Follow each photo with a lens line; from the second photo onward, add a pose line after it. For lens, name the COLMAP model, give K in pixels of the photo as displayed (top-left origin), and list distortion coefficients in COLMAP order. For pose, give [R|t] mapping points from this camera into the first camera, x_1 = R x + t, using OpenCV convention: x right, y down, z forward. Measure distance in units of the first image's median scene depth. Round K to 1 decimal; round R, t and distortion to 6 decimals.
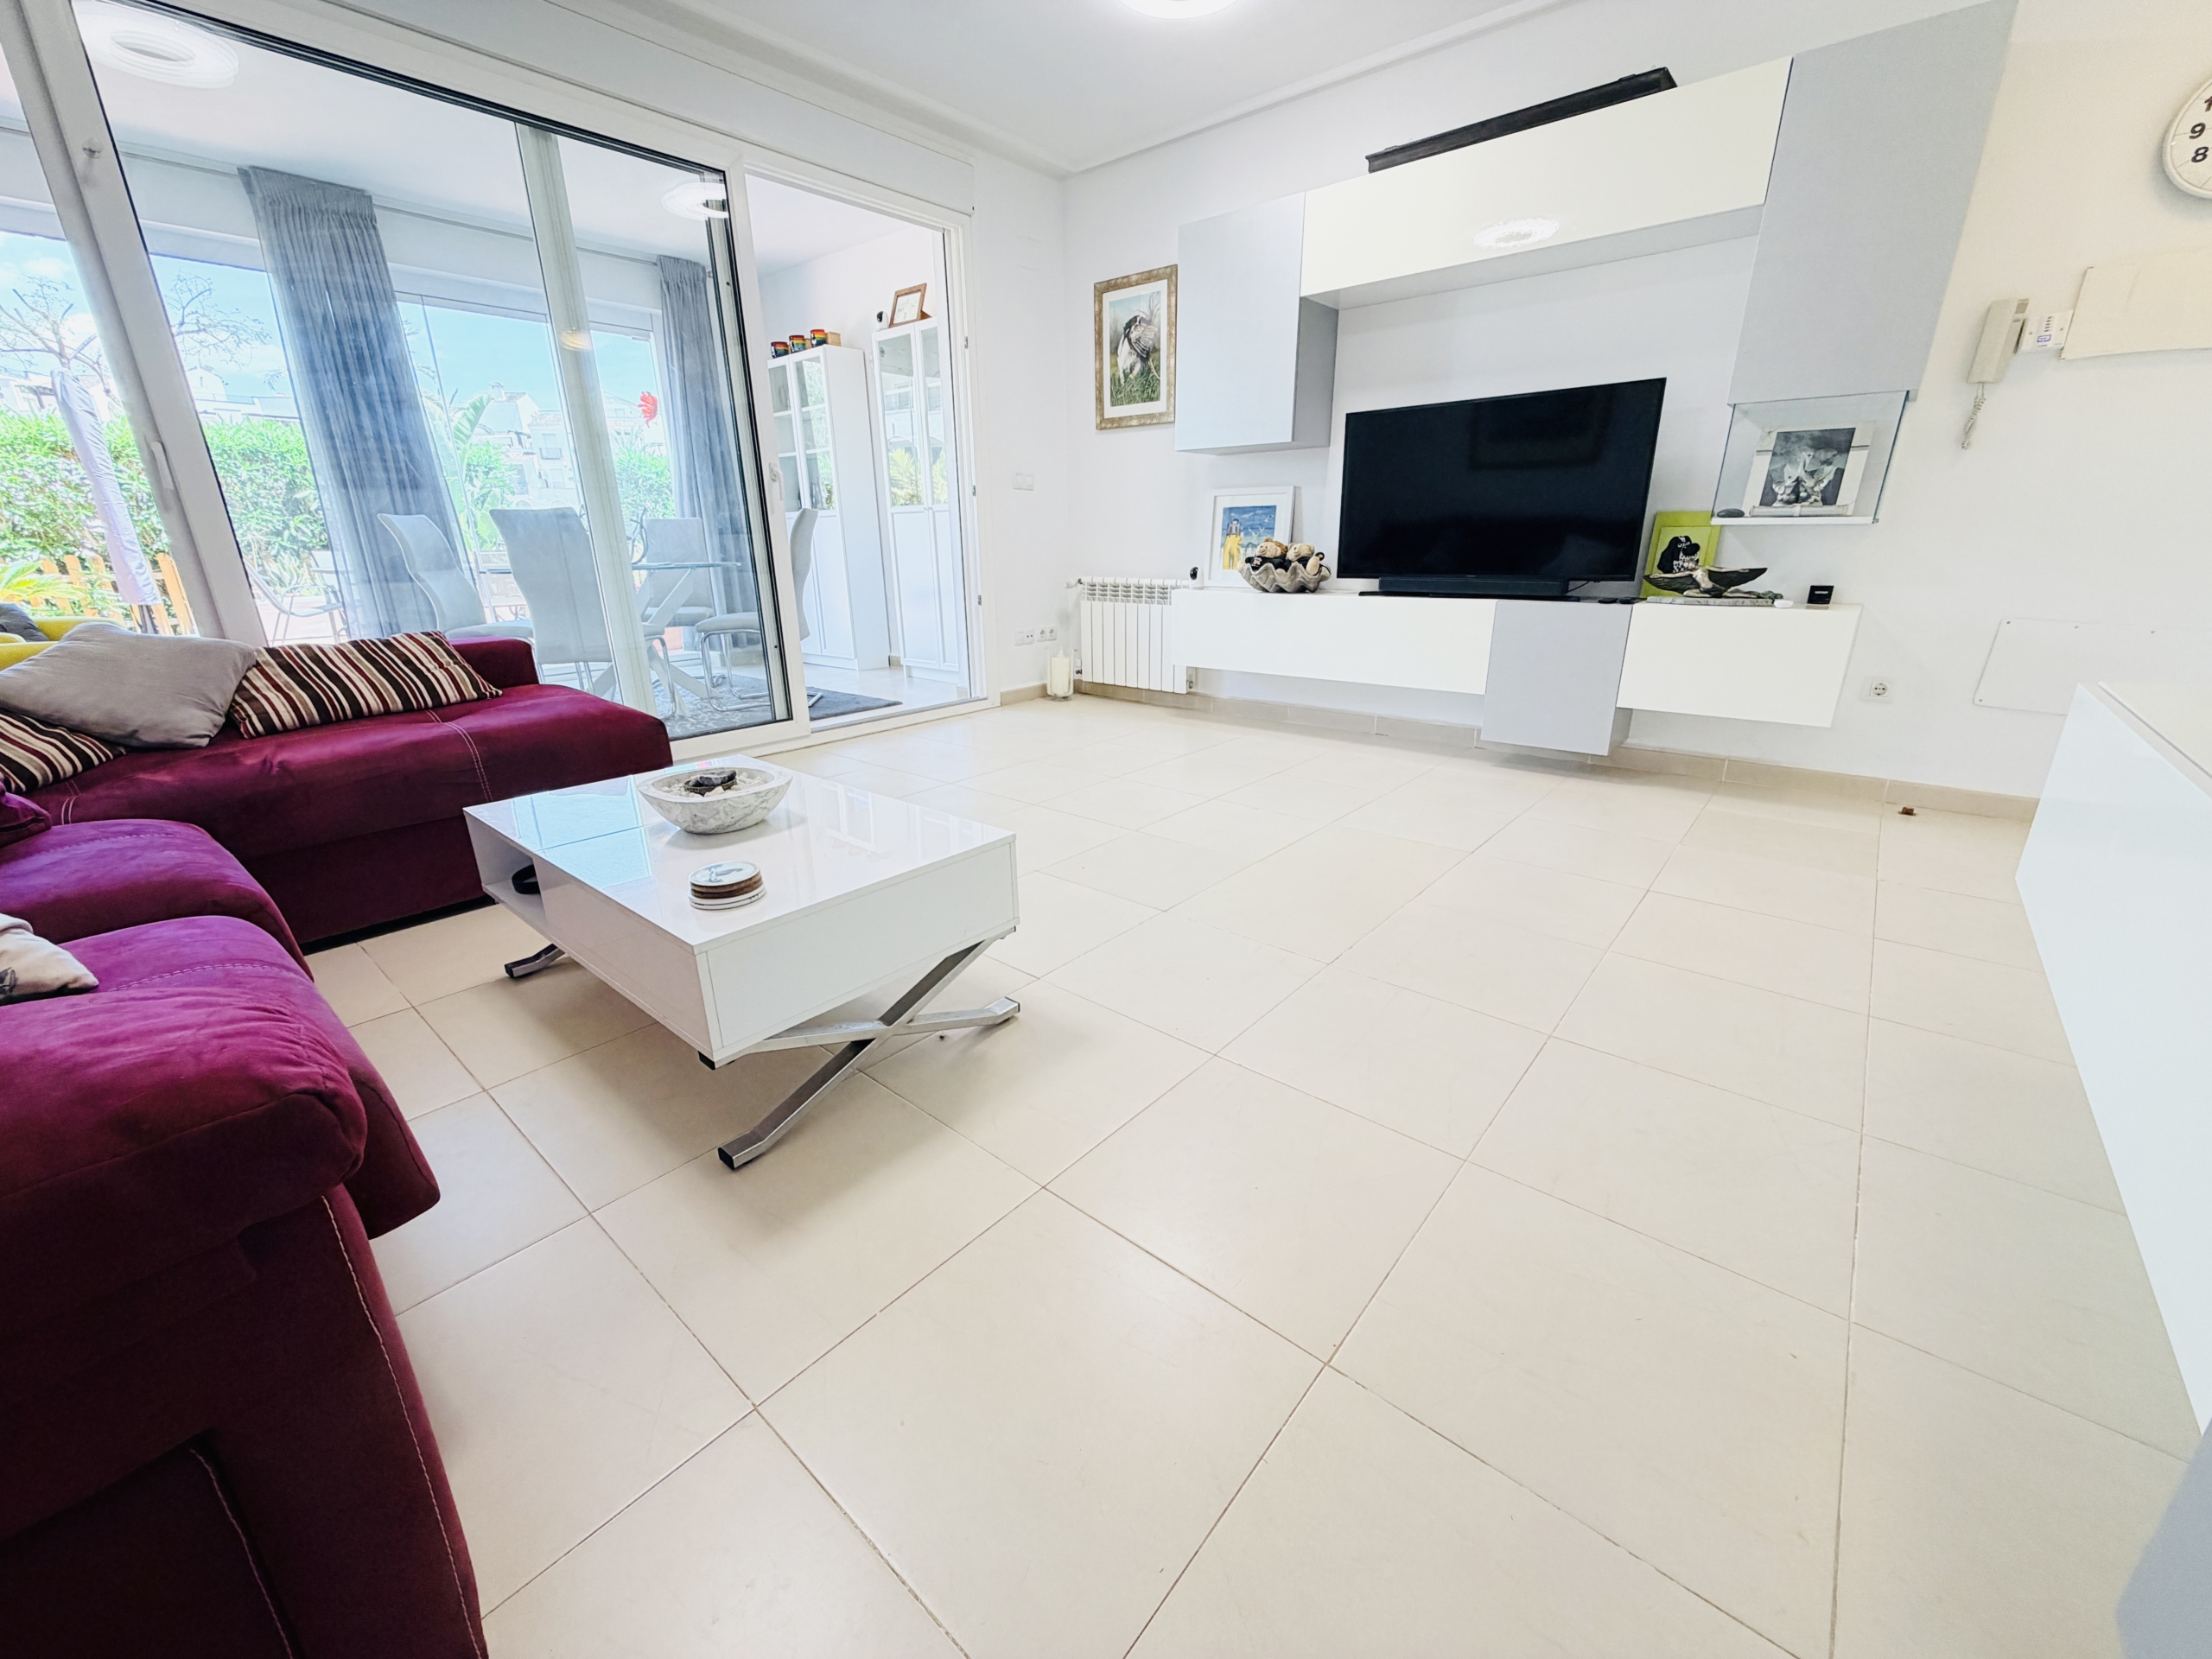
lens RADIAL K [[883.2, 0, 1107.4], [0, 883.2, 832.5], [0, 0, 1]] dist [-0.001246, 0.000645]
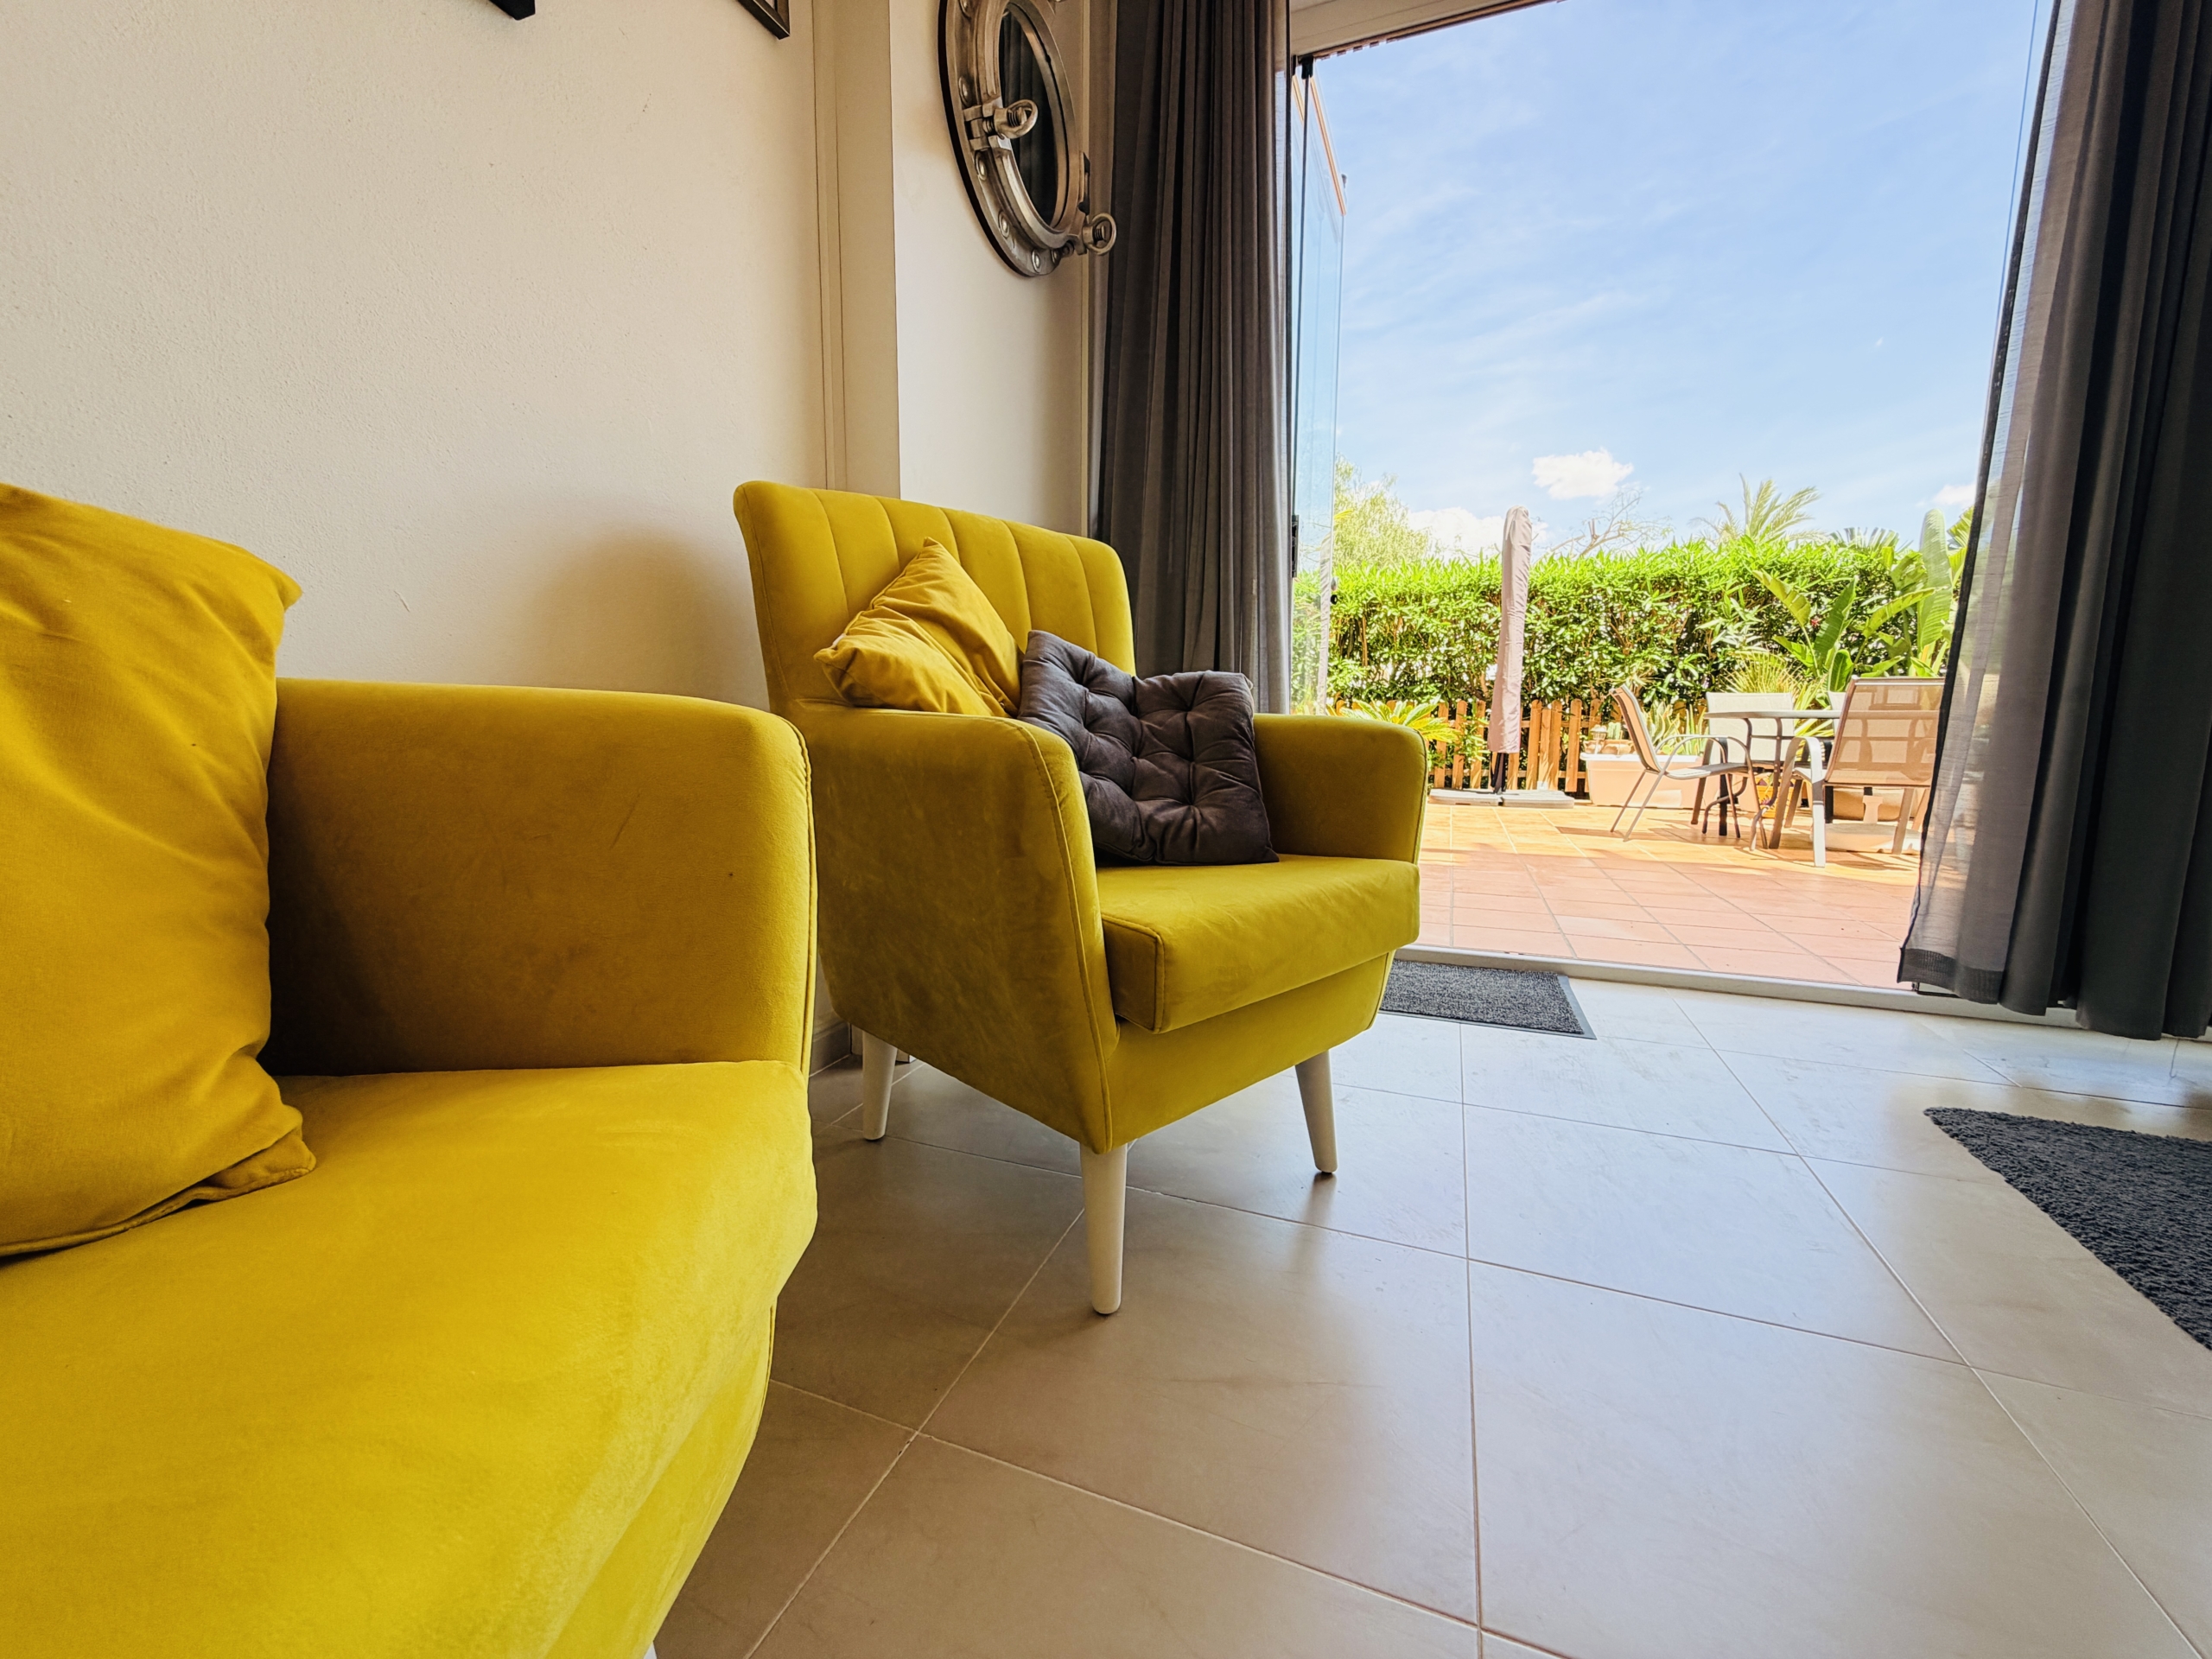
lens RADIAL K [[883.2, 0, 1101.0], [0, 883.2, 828.6], [0, 0, 1]] dist [-0.001246, 0.000645]
pose [[0.322970, 0.128393, -0.937660, -0.655509], [-0.313860, 0.949217, 0.021869, -0.136514], [0.892851, 0.287231, 0.346867, 0.610215]]
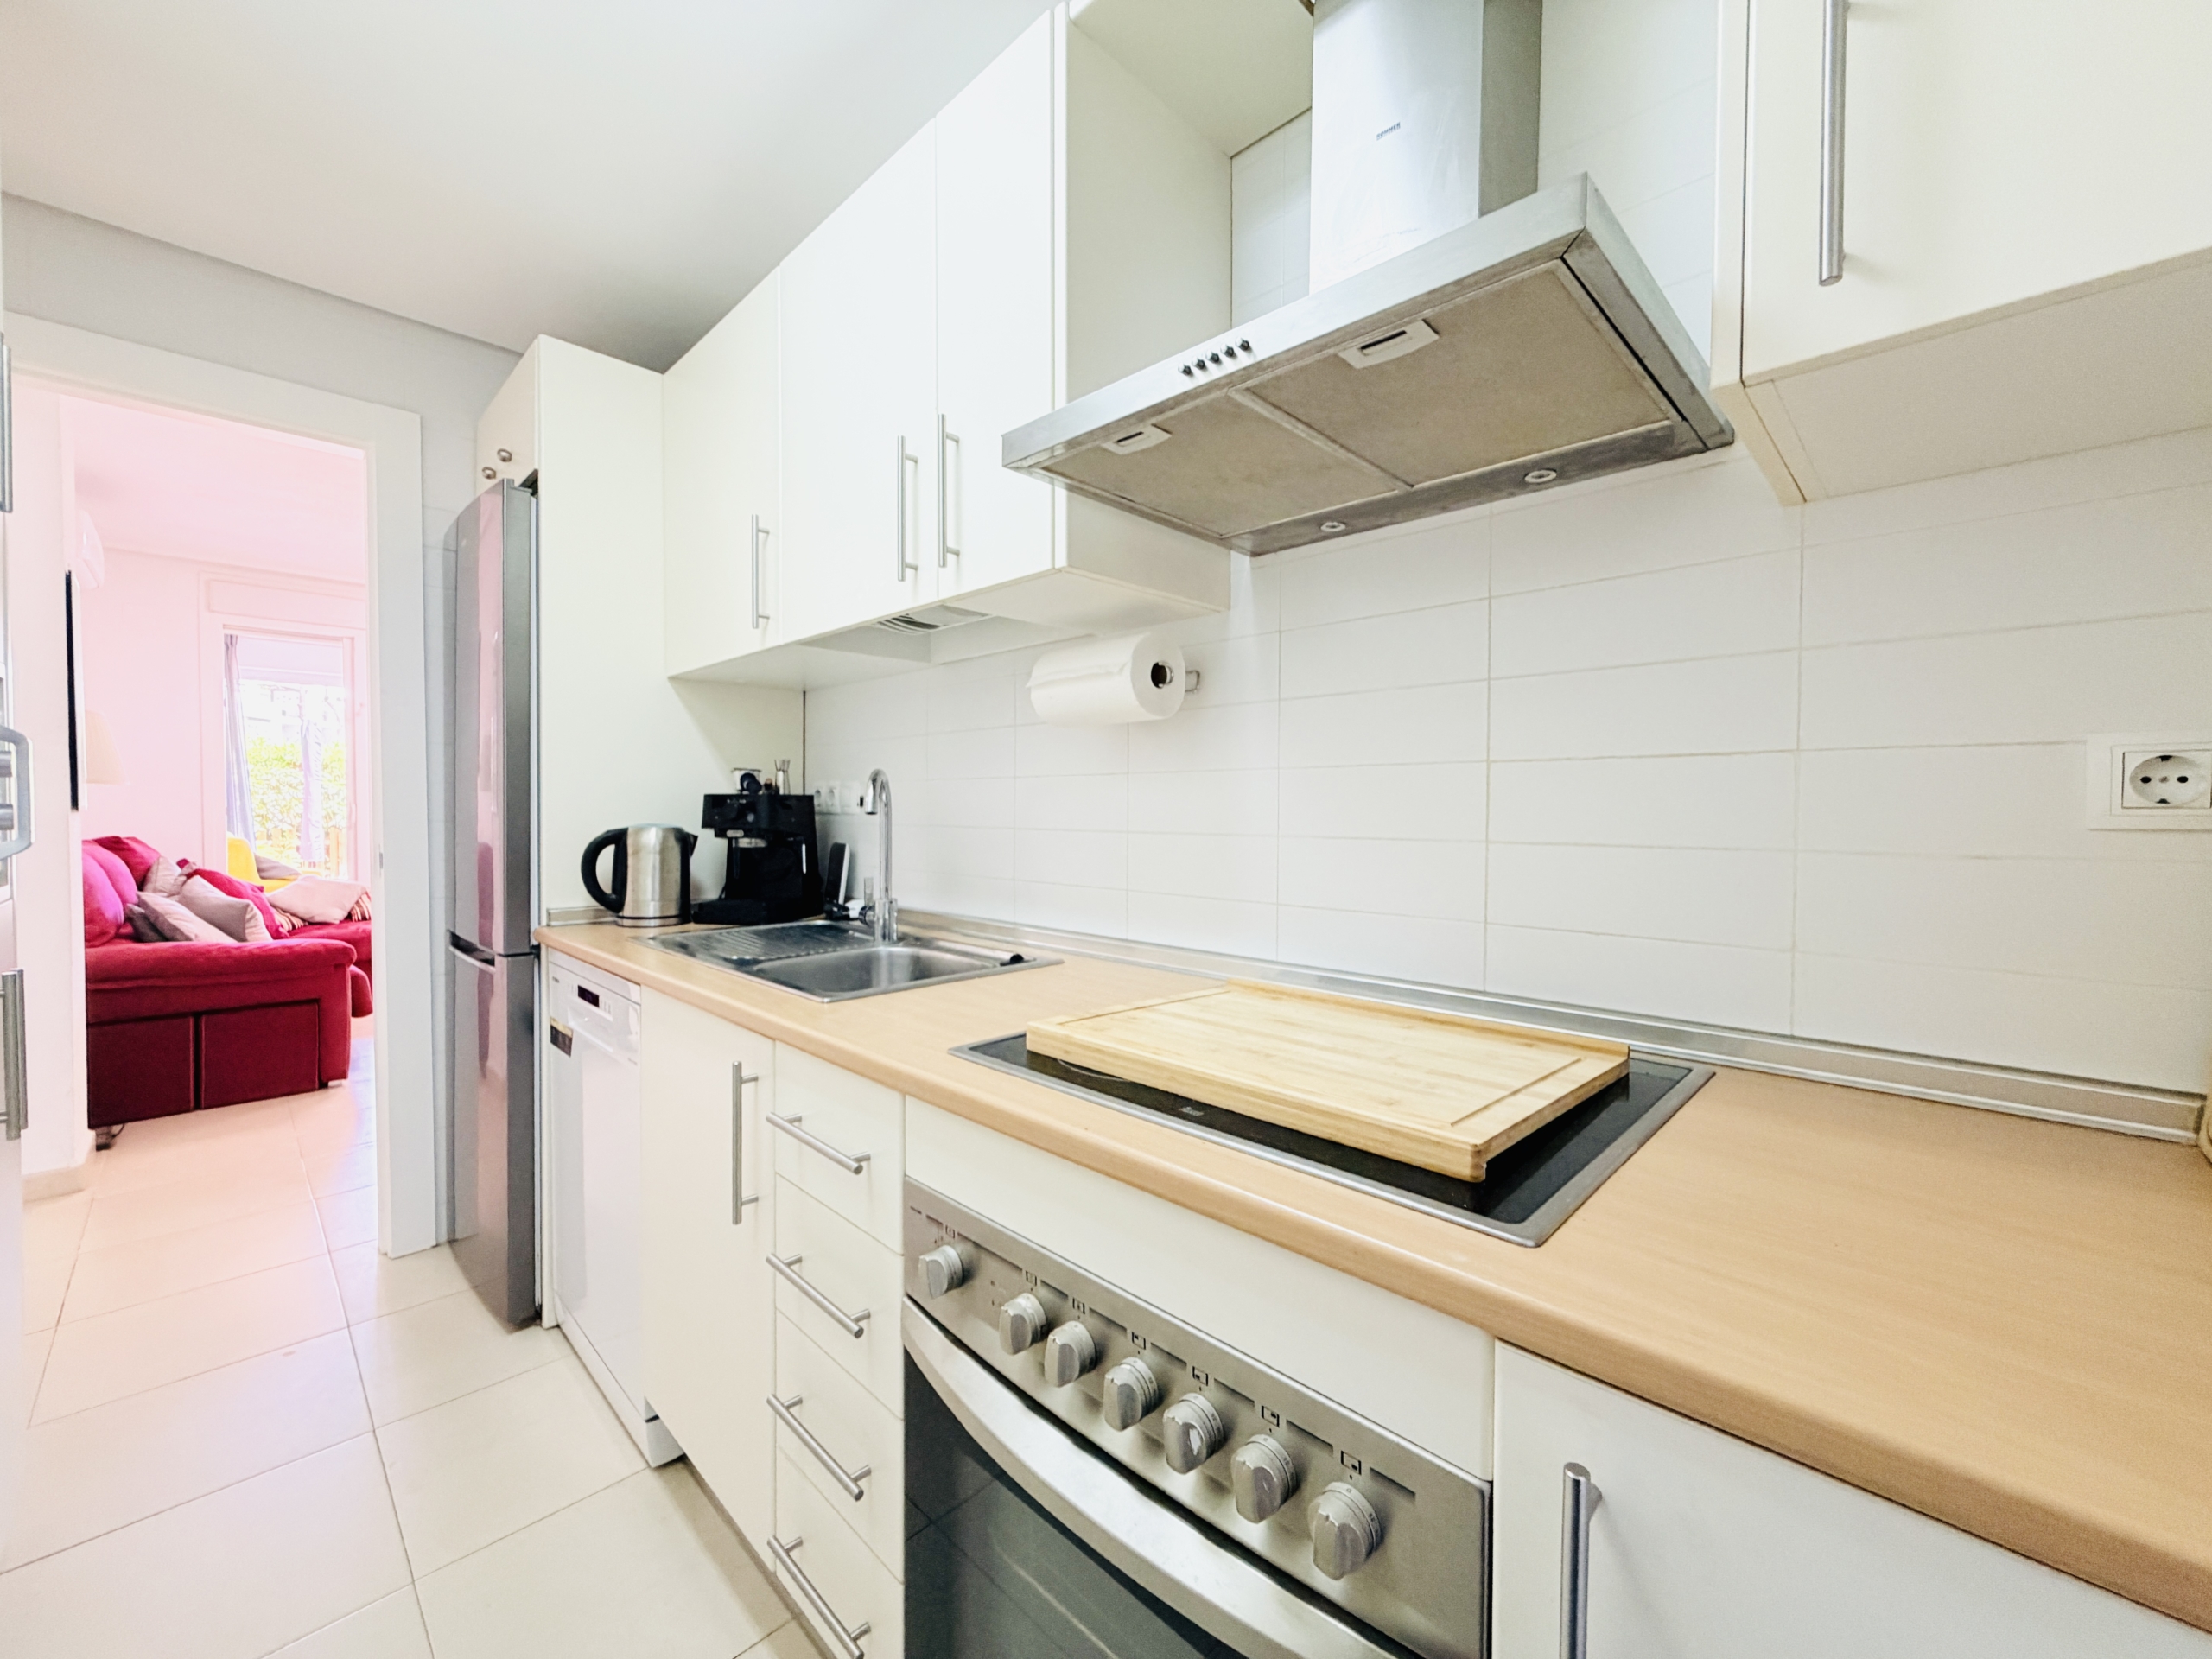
lens RADIAL K [[883.2, 0, 1091.5], [0, 883.2, 826.5], [0, 0, 1]] dist [-0.001246, 0.000645]
pose [[0.996702, 0.012081, -0.080248, 0.586440], [-0.035325, 0.954845, -0.294998, 0.138537], [0.073060, 0.296859, 0.952122, -0.588373]]
